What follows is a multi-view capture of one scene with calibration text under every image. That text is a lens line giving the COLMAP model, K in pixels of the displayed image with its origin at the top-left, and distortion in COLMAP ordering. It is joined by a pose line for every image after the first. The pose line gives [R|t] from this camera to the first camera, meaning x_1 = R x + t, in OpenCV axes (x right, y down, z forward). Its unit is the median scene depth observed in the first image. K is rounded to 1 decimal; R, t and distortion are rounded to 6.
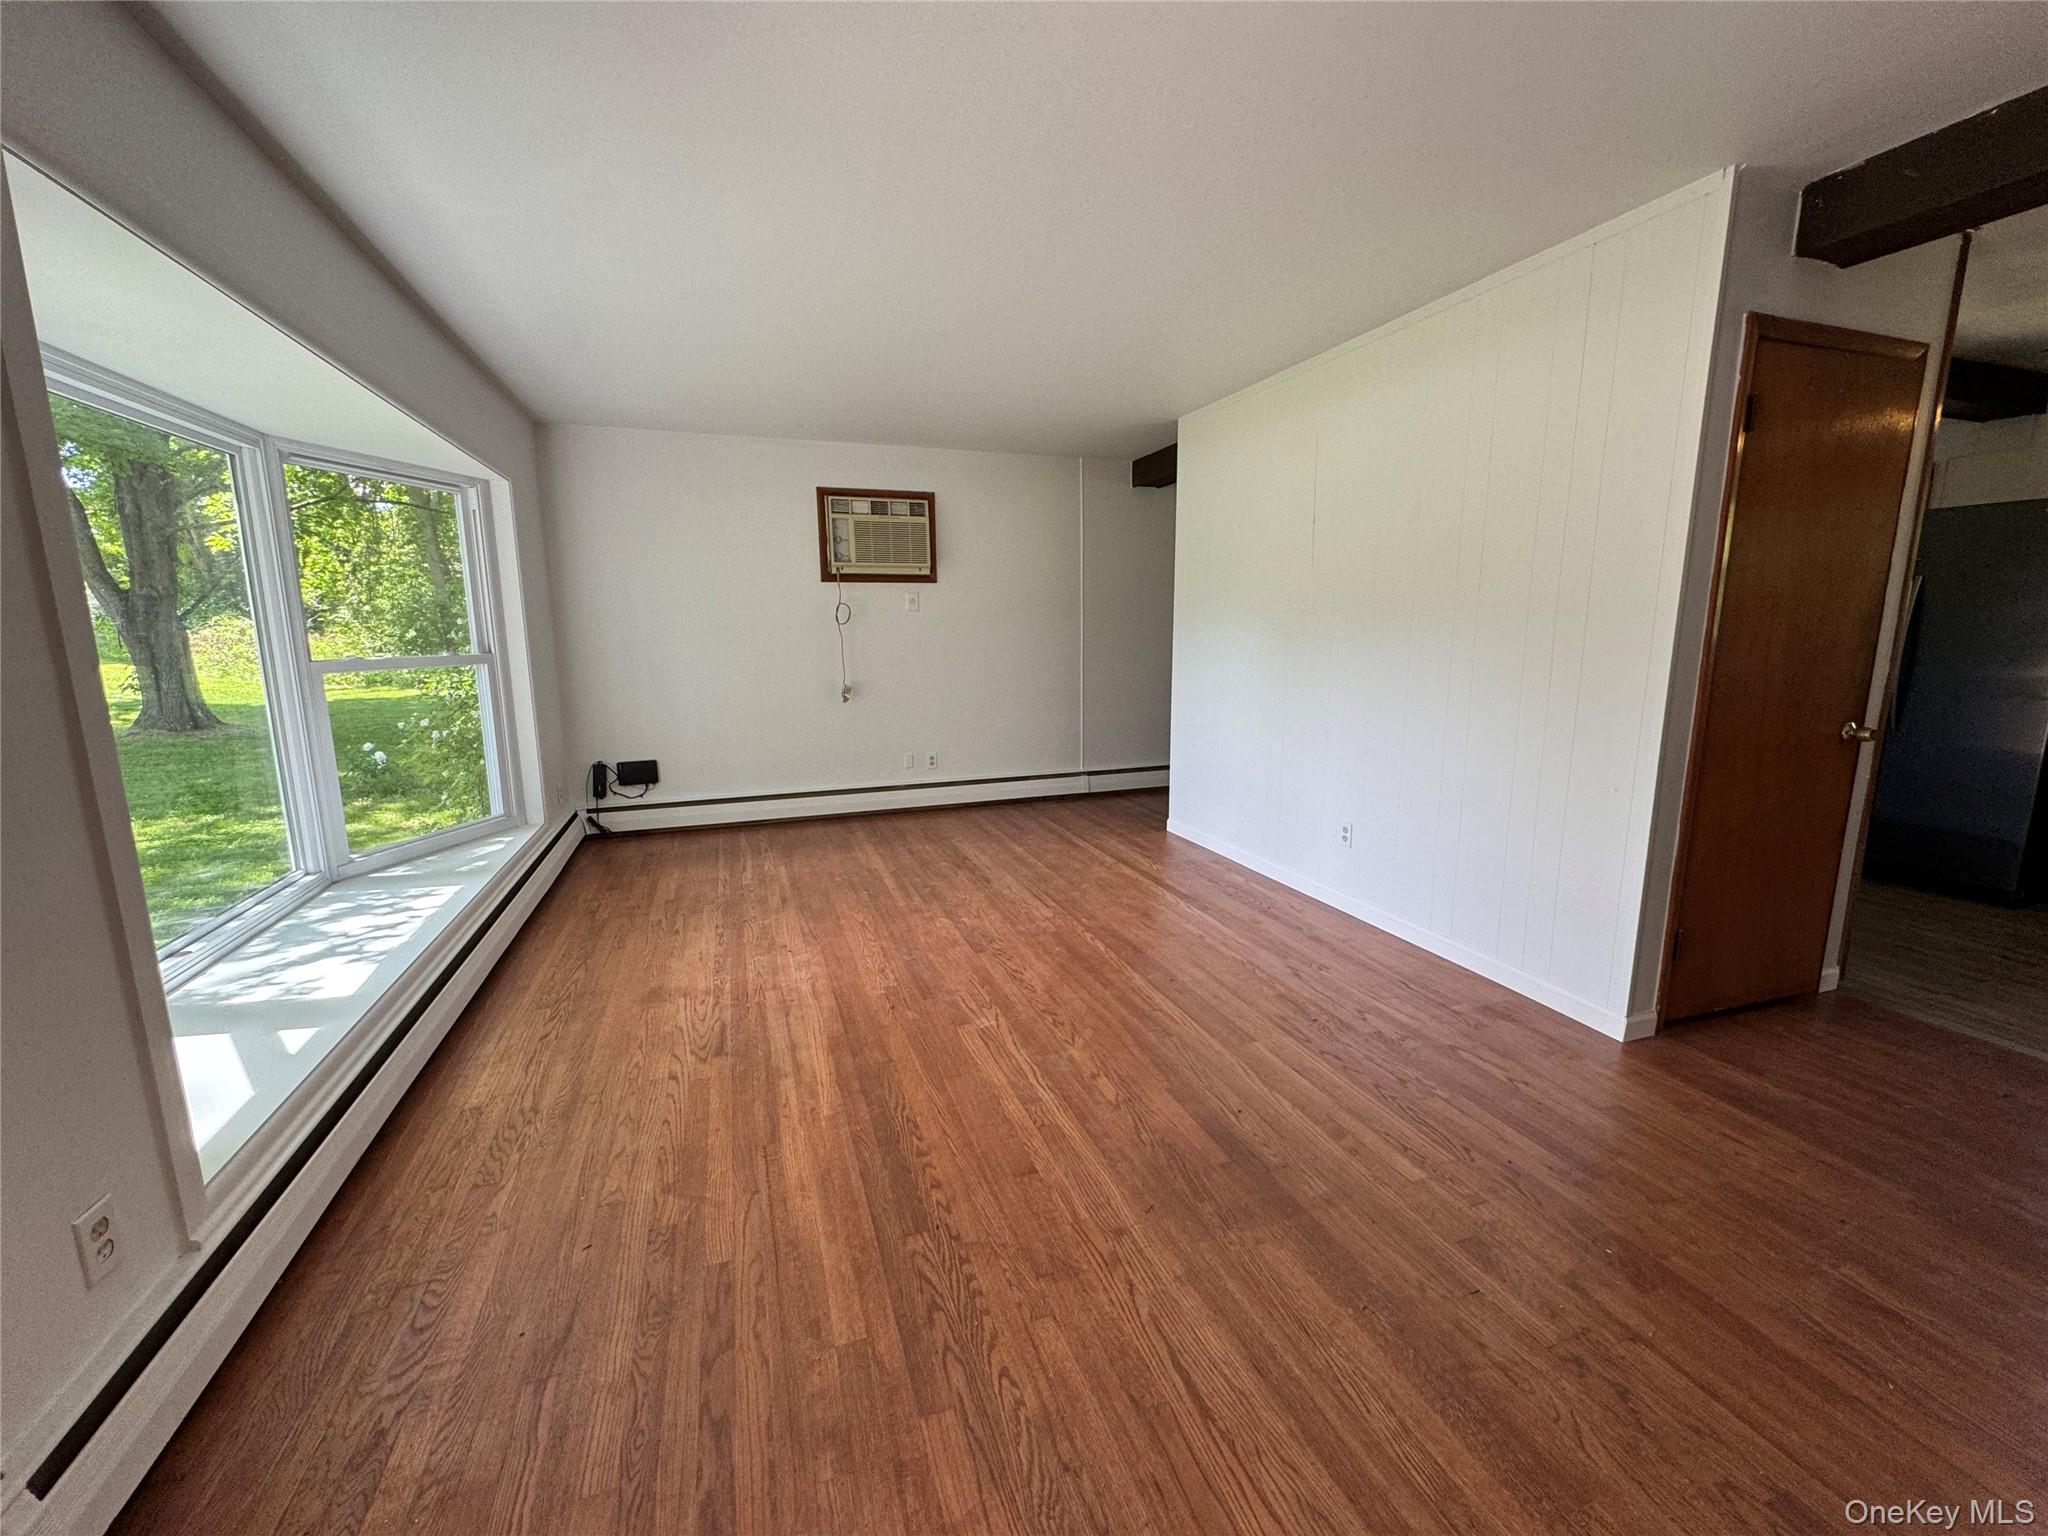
lens RADIAL K [[813.8, 0, 1021.9], [0, 813.8, 764.3], [0, 0, 1]] dist [-0.007407, -0.000064]
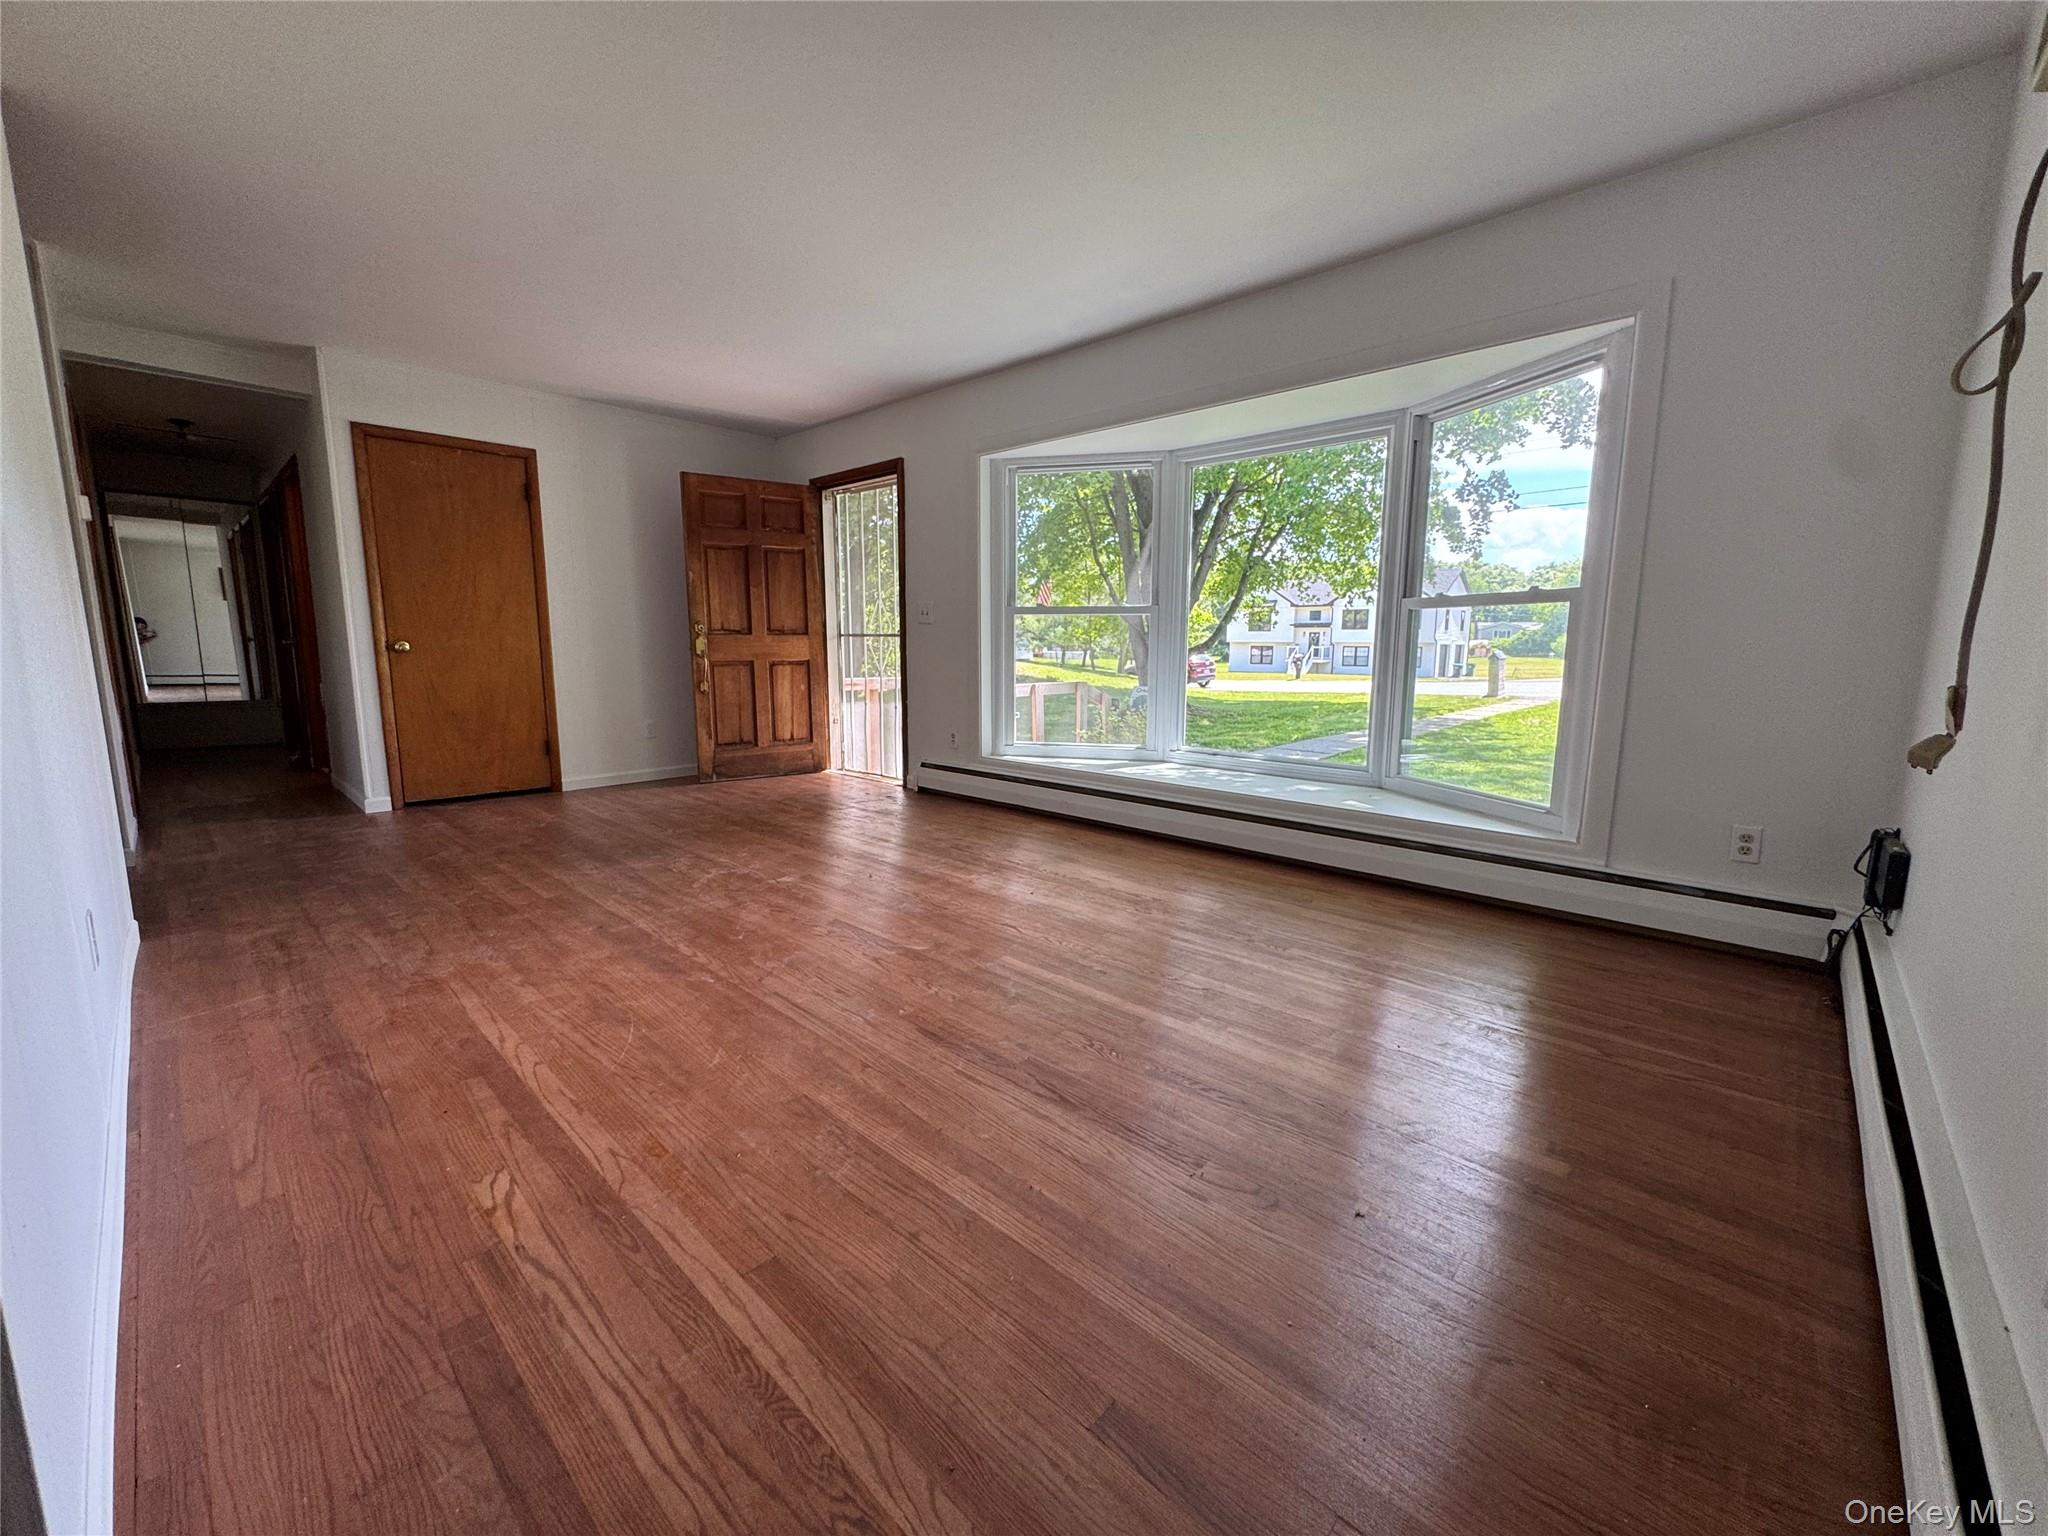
lens RADIAL K [[813.8, 0, 1024.6], [0, 813.8, 763.7], [0, 0, 1]] dist [-0.007407, -0.000064]
pose [[-0.888139, 0.071553, -0.453971, 0.130882], [-0.076044, 0.951309, 0.298711, -0.179071], [0.453240, 0.299818, -0.839454, 1.555309]]
